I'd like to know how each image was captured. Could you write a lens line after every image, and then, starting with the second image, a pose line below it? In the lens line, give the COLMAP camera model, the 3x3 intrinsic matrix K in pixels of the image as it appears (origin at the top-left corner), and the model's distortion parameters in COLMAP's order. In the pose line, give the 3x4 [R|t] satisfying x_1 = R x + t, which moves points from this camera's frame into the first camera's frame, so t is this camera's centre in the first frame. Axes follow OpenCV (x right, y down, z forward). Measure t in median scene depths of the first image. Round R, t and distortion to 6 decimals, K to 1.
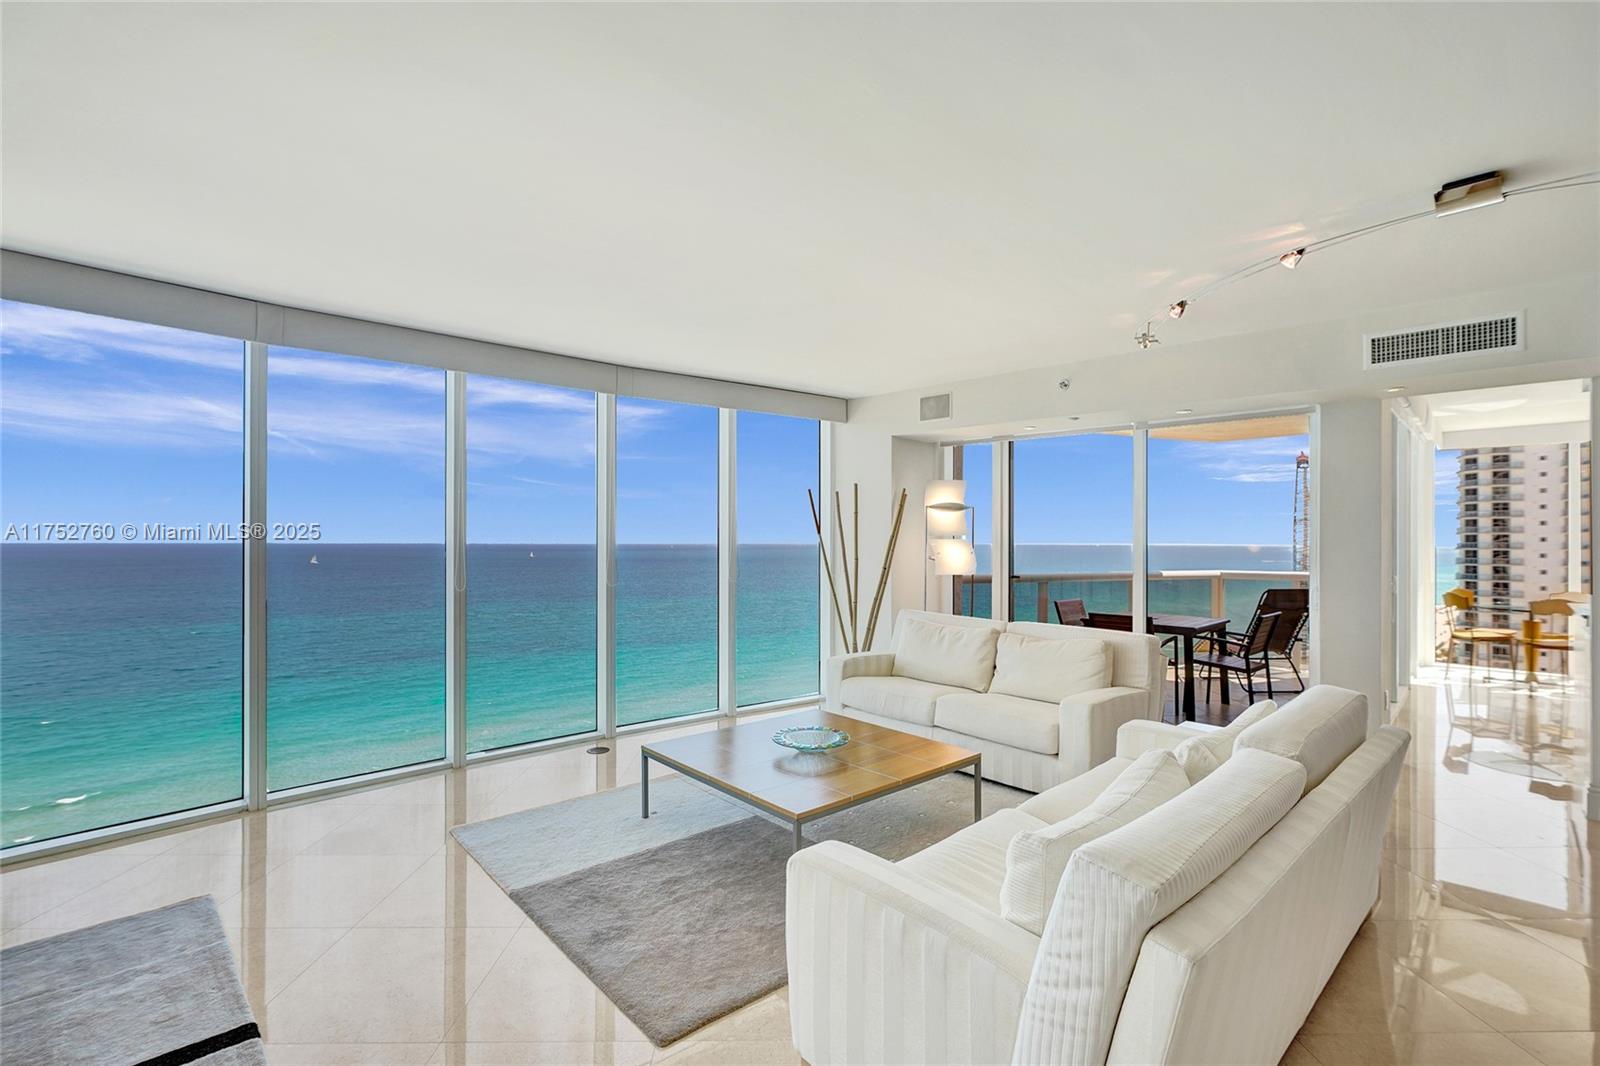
lens RADIAL K [[733.5, 0, 795.8], [0, 733.5, 537.6], [0, 0, 1]] dist [-0.015120, 0.000259]
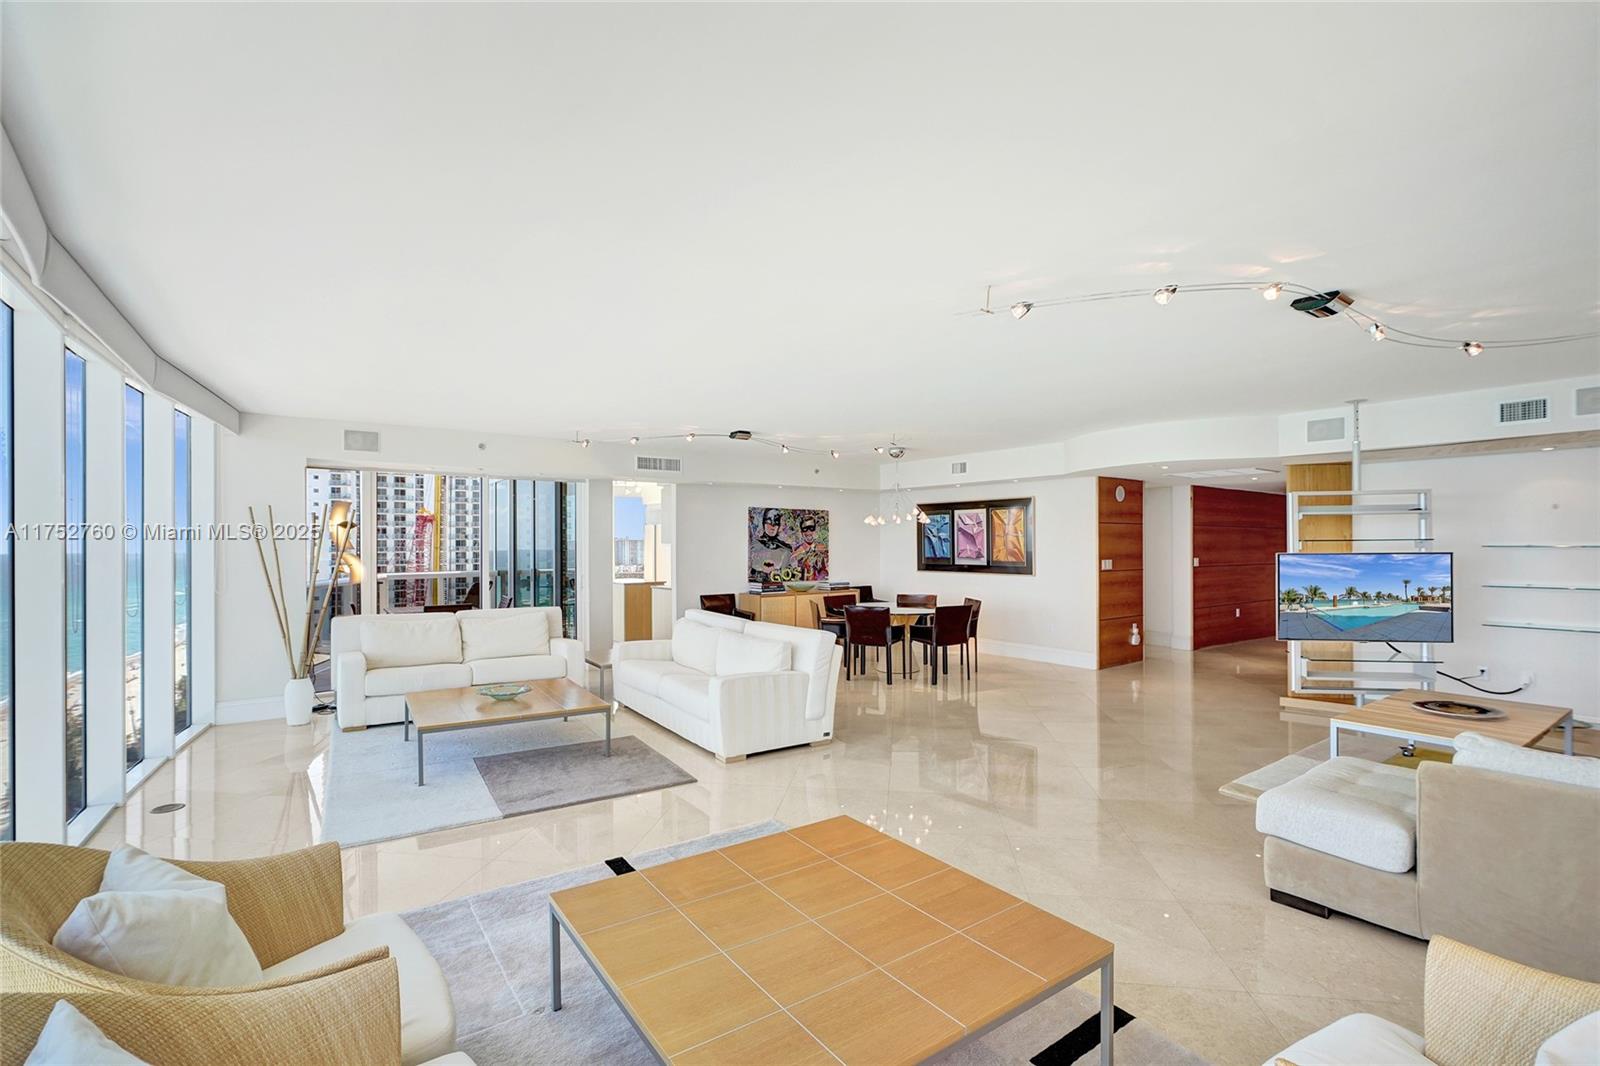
lens RADIAL K [[725.2, 0, 801.7], [0, 725.2, 541.1], [0, 0, 1]] dist [-0.012852, 0.000899]
pose [[0.154834, -0.001521, 0.987939, -0.899816], [0.004032, 0.999991, 0.000908, -0.016004], [-0.987932, 0.003843, 0.154839, 0.129642]]
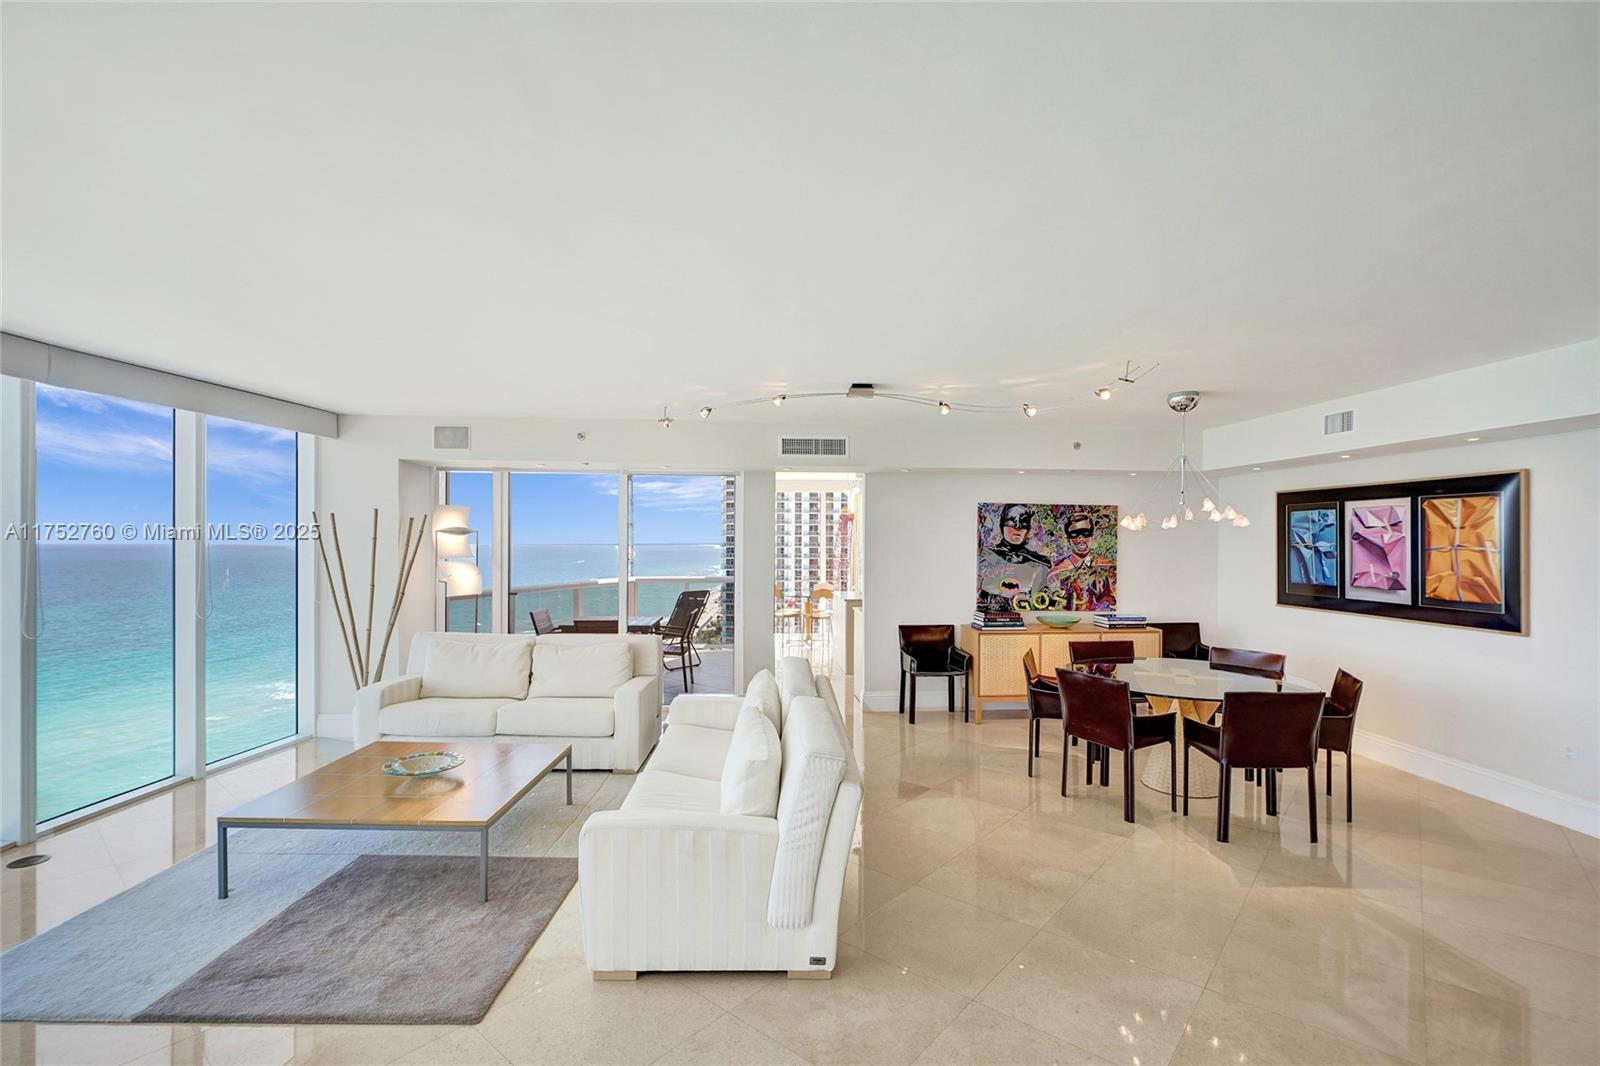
lens RADIAL K [[725.2, 0, 801.7], [0, 725.2, 541.1], [0, 0, 1]] dist [-0.012852, 0.000899]
pose [[0.657526, -0.001289, 0.753431, -0.278205], [-0.003427, 0.999983, 0.004702, -0.037970], [-0.753424, -0.005674, 0.657510, -0.065466]]
